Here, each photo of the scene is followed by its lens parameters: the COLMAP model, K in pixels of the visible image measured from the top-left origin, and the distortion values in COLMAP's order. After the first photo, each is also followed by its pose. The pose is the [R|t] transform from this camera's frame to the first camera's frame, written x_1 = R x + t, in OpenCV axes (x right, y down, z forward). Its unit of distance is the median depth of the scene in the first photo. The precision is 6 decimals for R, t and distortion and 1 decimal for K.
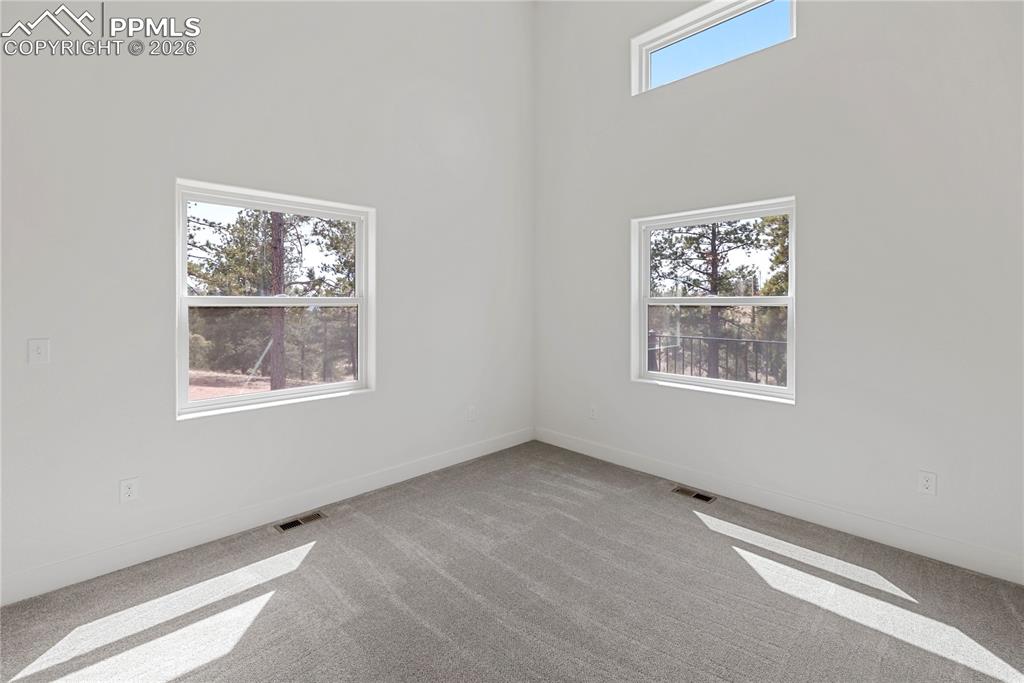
lens RADIAL K [[447.0, 0, 509.1], [0, 447.0, 307.6], [0, 0, 1]] dist [-0.003270, 0.000403]
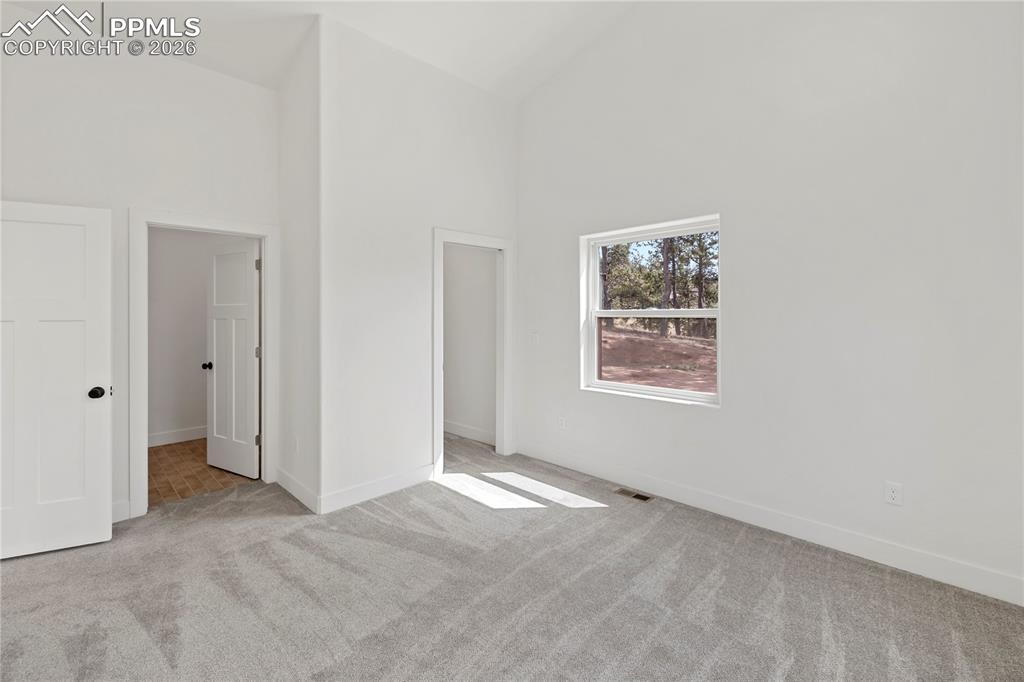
lens RADIAL K [[447.0, 0, 509.1], [0, 447.0, 307.1], [0, 0, 1]] dist [-0.003270, 0.000403]
pose [[0.011215, -0.018816, -0.999760, 0.834634], [-0.006261, 0.999802, -0.018887, -0.006009], [0.999918, 0.006471, 0.011095, 0.722635]]
